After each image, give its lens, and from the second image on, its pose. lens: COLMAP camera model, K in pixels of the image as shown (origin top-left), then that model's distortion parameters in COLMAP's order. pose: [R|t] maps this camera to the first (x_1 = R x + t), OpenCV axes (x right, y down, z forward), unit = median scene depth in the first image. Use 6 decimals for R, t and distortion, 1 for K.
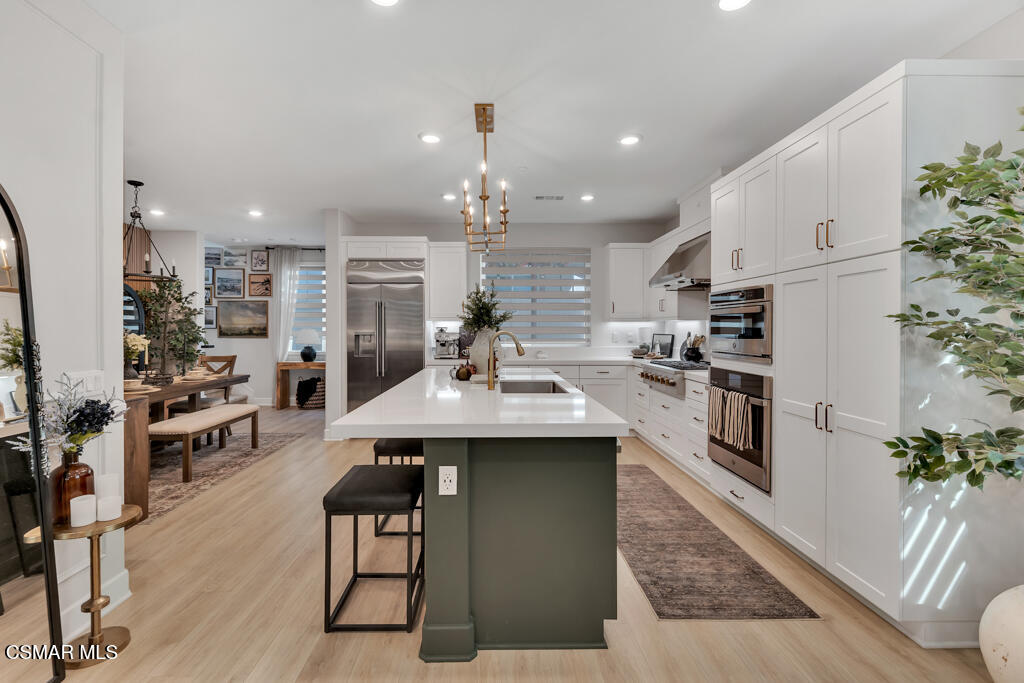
lens RADIAL K [[465.3, 0, 495.8], [0, 465.3, 329.8], [0, 0, 1]] dist [0.001815, 0.001443]
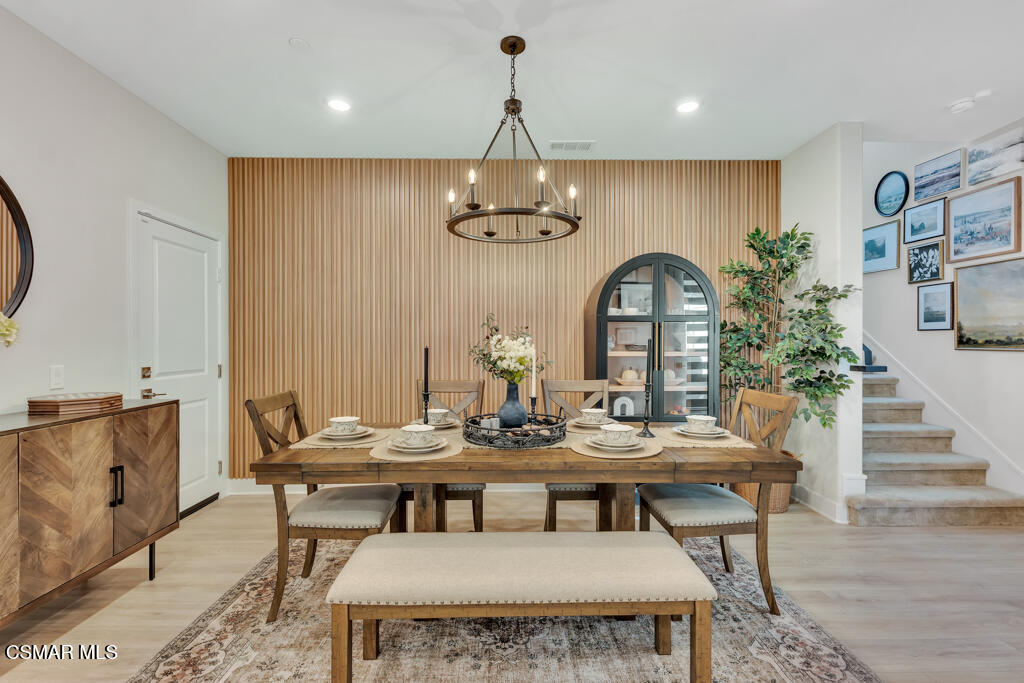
lens RADIAL K [[465.3, 0, 501.6], [0, 465.3, 339.0], [0, 0, 1]] dist [0.001815, 0.001443]
pose [[-0.002046, -0.009867, -0.999949, -0.166958], [0.001472, 0.999950, -0.009870, 0.011355], [0.999997, -0.001492, -0.002032, 0.650632]]
